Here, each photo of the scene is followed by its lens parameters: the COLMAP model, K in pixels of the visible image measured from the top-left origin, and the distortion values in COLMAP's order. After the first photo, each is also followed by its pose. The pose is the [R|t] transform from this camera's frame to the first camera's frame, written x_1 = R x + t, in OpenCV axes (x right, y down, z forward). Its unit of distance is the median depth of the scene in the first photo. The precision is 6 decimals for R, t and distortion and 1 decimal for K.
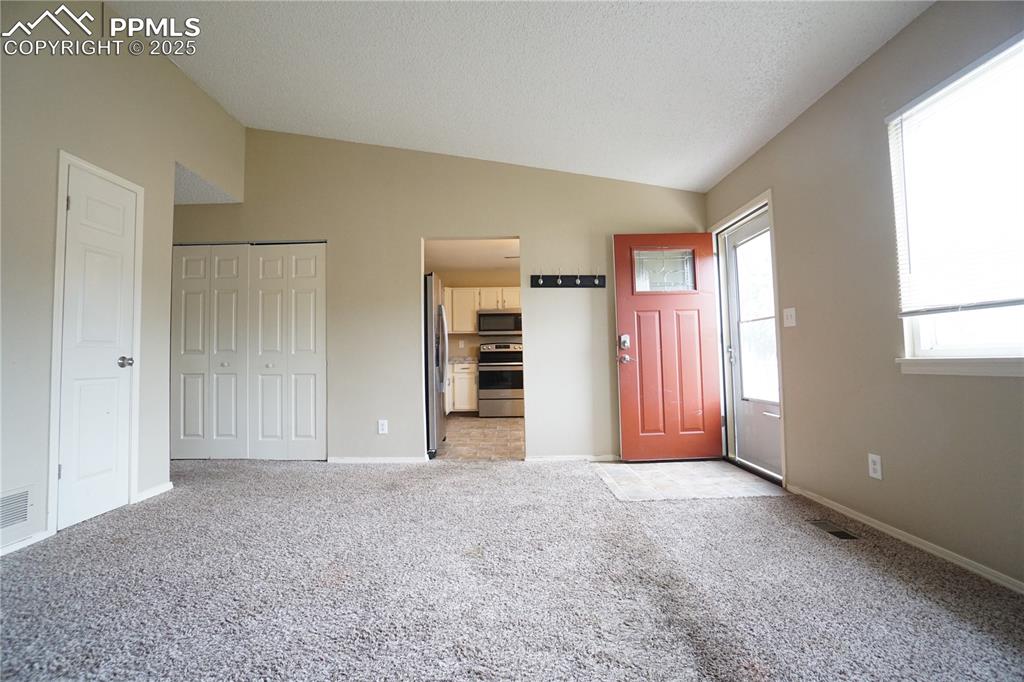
lens RADIAL K [[454.5, 0, 507.6], [0, 454.5, 336.1], [0, 0, 1]] dist [-0.044710, 0.010675]
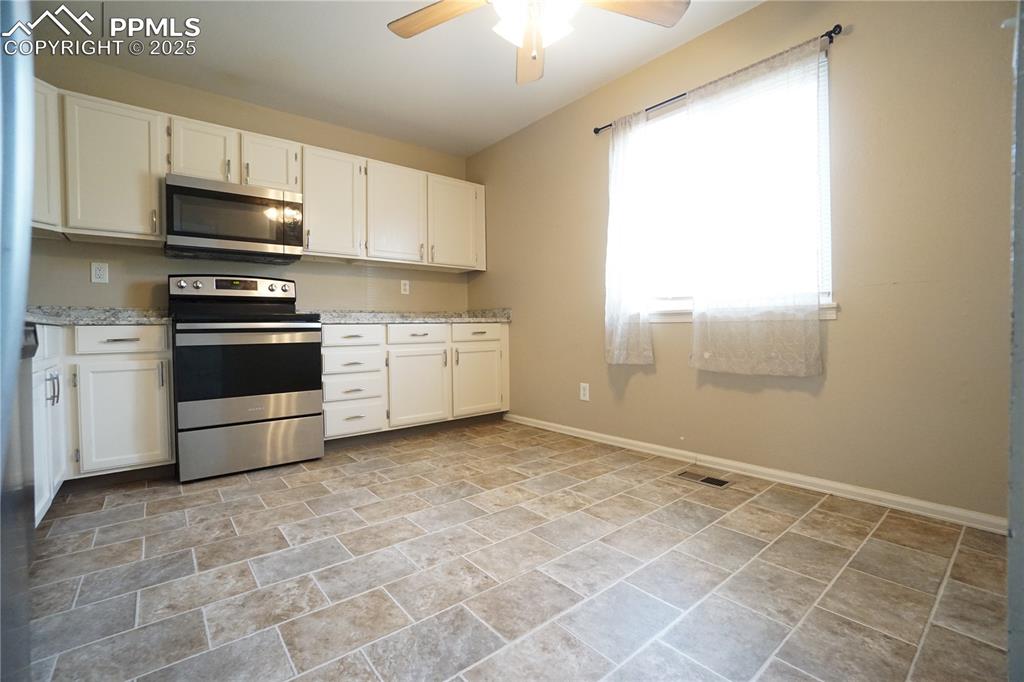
lens RADIAL K [[454.5, 0, 510.5], [0, 454.5, 336.3], [0, 0, 1]] dist [-0.044710, 0.010675]
pose [[0.773246, -0.010906, 0.634012, -0.078509], [-0.023047, 0.998708, 0.045288, 0.047522], [-0.633687, -0.049631, 0.771996, 0.578599]]
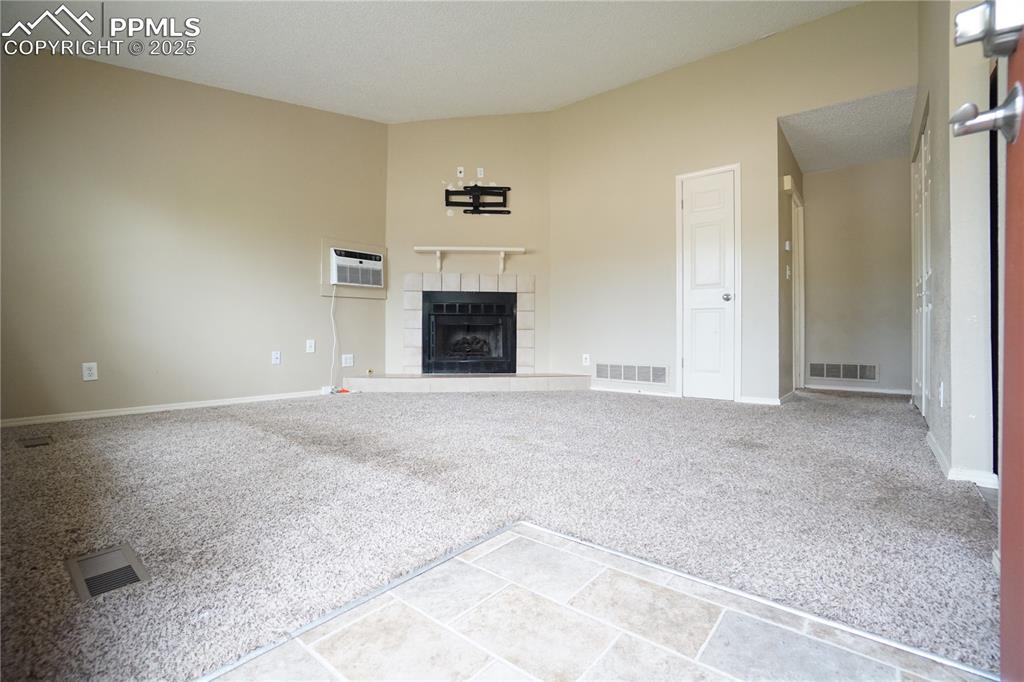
lens RADIAL K [[454.5, 0, 507.8], [0, 454.5, 339.5], [0, 0, 1]] dist [-0.044710, 0.010675]
pose [[-0.636147, 0.024544, -0.771177, 0.259361], [0.043588, 0.999041, -0.004159, 0.064619], [0.770335, -0.036260, -0.636607, 0.526642]]
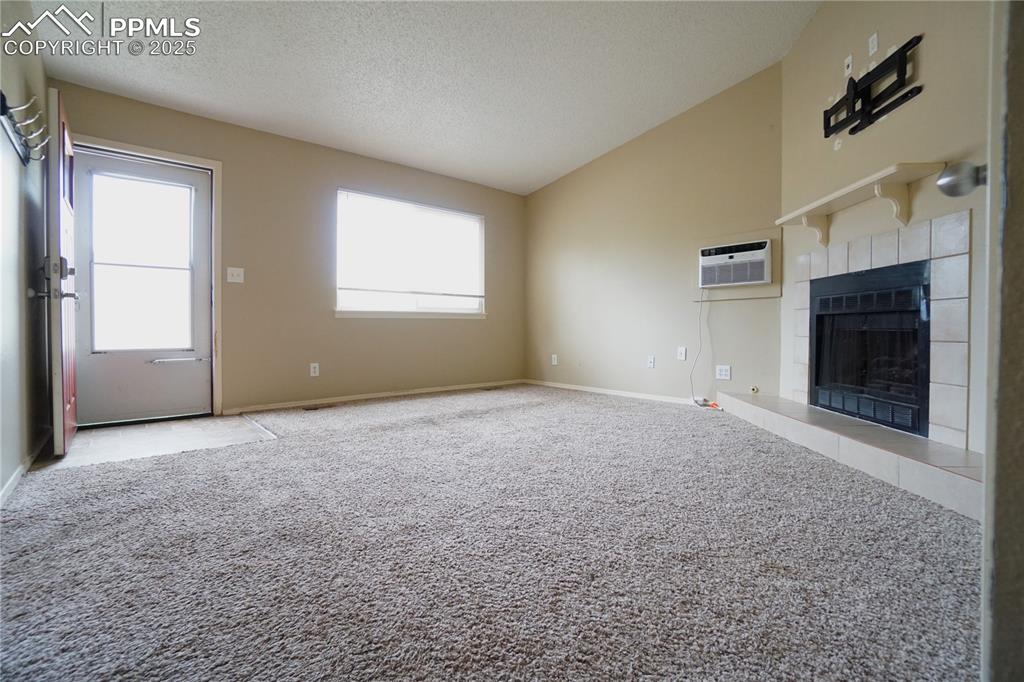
lens RADIAL K [[454.5, 0, 512.4], [0, 454.5, 335.3], [0, 0, 1]] dist [-0.044710, 0.010675]
pose [[-0.670472, 0.004422, 0.741921, -0.334694], [-0.025242, 0.999267, -0.028768, 0.058563], [-0.741505, -0.038016, -0.669869, 0.511753]]
